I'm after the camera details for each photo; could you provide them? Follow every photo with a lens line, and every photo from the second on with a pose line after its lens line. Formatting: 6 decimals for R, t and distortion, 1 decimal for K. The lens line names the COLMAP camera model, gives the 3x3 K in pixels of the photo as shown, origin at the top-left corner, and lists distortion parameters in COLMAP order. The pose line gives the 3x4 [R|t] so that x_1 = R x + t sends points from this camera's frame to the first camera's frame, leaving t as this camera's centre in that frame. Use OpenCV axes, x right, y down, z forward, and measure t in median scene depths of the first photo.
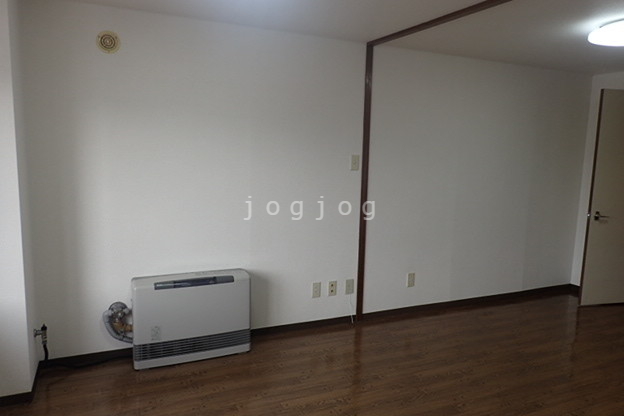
lens RADIAL K [[461.2, 0, 313.6], [0, 461.2, 209.4], [0, 0, 1]] dist [0.001140, -0.001211]
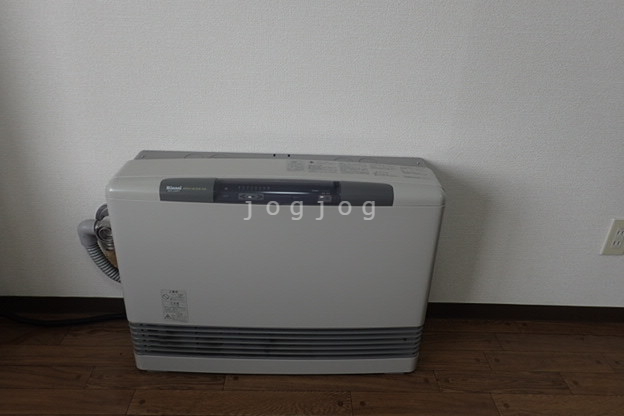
lens RADIAL K [[463.4, 0, 313.0], [0, 463.4, 227.5], [0, 0, 1]] dist [0.001357, 0.000382]
pose [[0.911074, 0.198719, -0.361186, -0.101425], [-0.059280, 0.930195, 0.362248, 0.055944], [0.407959, -0.308624, 0.859256, 0.687126]]
